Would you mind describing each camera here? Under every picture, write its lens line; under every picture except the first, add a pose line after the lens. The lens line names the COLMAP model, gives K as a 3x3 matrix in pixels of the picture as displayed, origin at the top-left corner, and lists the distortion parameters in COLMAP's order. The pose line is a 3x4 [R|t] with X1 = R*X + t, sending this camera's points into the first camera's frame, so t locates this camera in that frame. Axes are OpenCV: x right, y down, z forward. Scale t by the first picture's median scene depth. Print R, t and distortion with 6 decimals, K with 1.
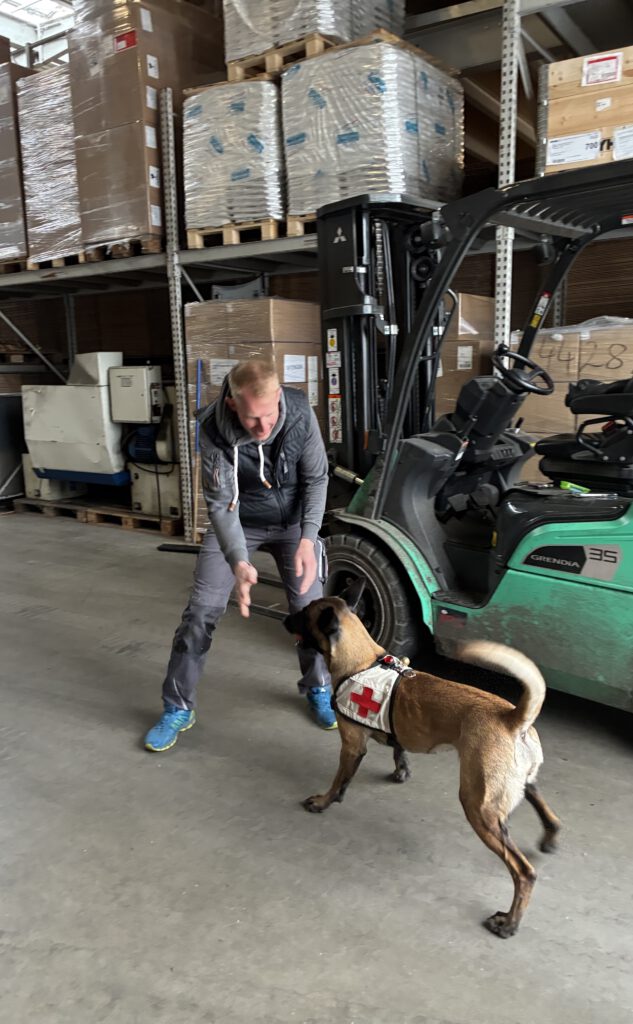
lens RADIAL K [[768.6, 0, 309.2], [0, 768.6, 514.0], [0, 0, 1]] dist [0.052653, -0.057232]
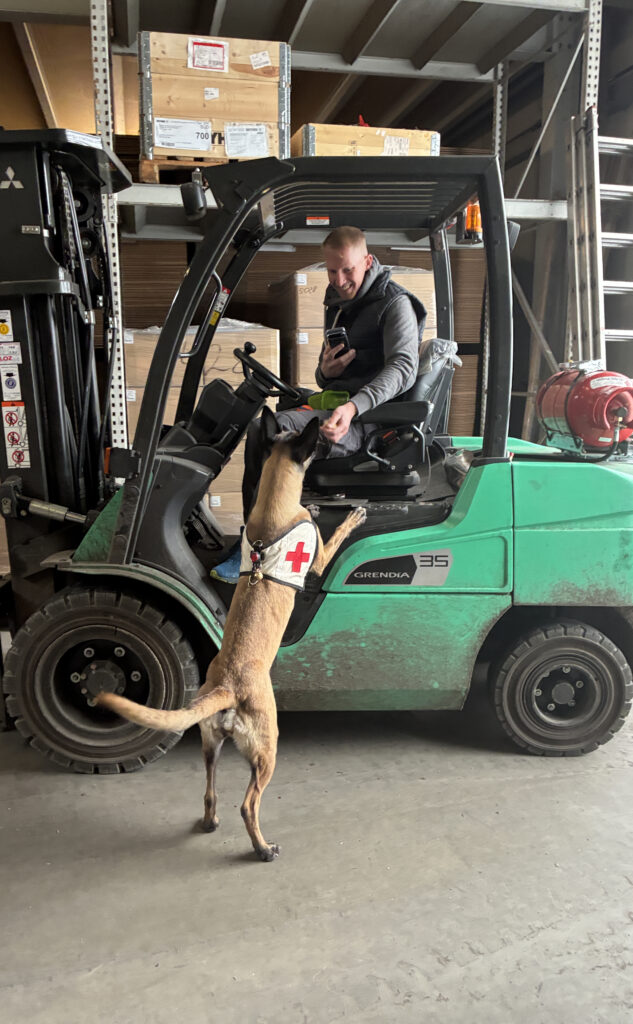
lens RADIAL K [[768.6, 0, 307.2], [0, 768.6, 518.4], [0, 0, 1]] dist [0.052653, -0.057232]
pose [[0.697165, -0.120609, 0.706693, -0.229010], [0.123545, 0.991212, 0.047288, -0.036396], [-0.706186, 0.054341, 0.705938, 0.231533]]
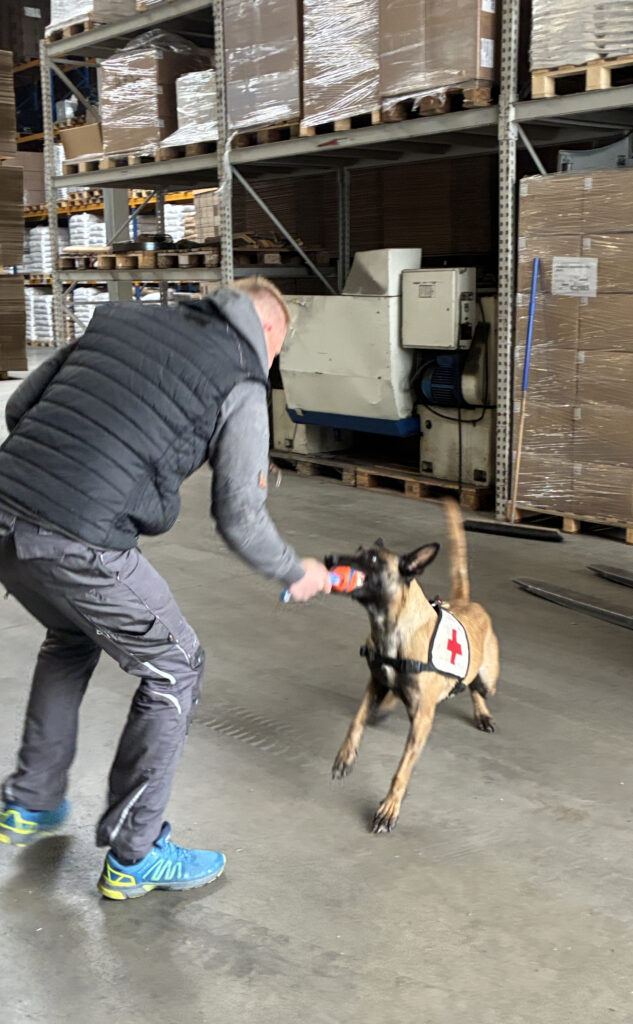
lens RADIAL K [[1162.6, 0, 298.0], [0, 1162.6, 522.9], [0, 0, 1]] dist [0.011907, 0.000000]
pose [[0.958575, 0.063440, -0.277687, -0.048659], [-0.056710, 0.997871, 0.032209, 0.017947], [0.279139, -0.015127, 0.960132, -0.078983]]
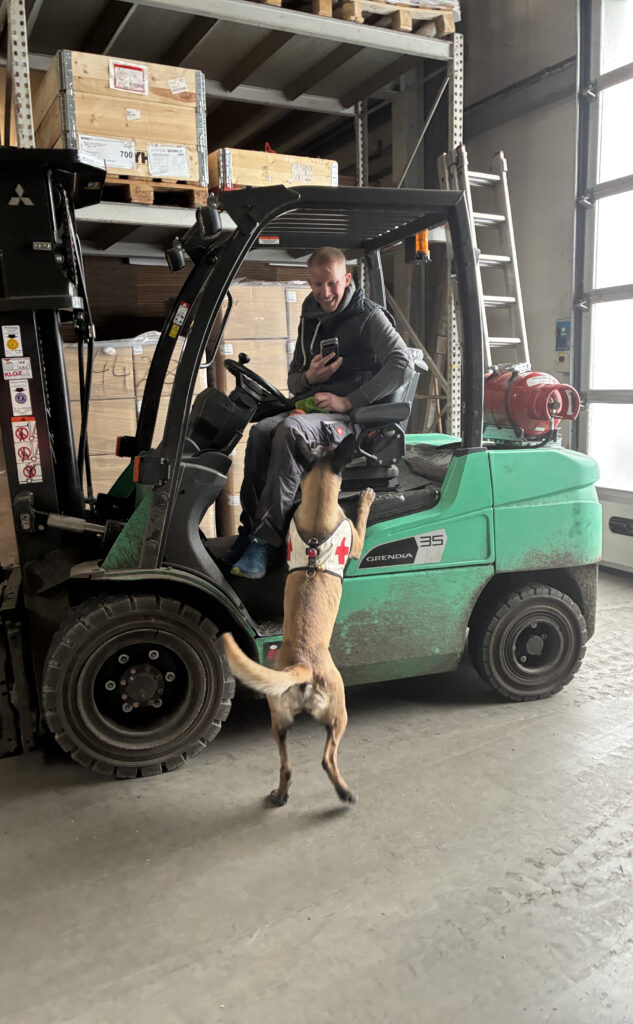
lens RADIAL K [[768.6, 0, 308.1], [0, 768.6, 508.4], [0, 0, 1]] dist [0.052653, -0.057232]
pose [[0.479532, -0.144983, 0.865464, -0.363197], [0.184025, 0.980941, 0.062364, -0.051971], [-0.858011, 0.129362, 0.497074, 0.327342]]
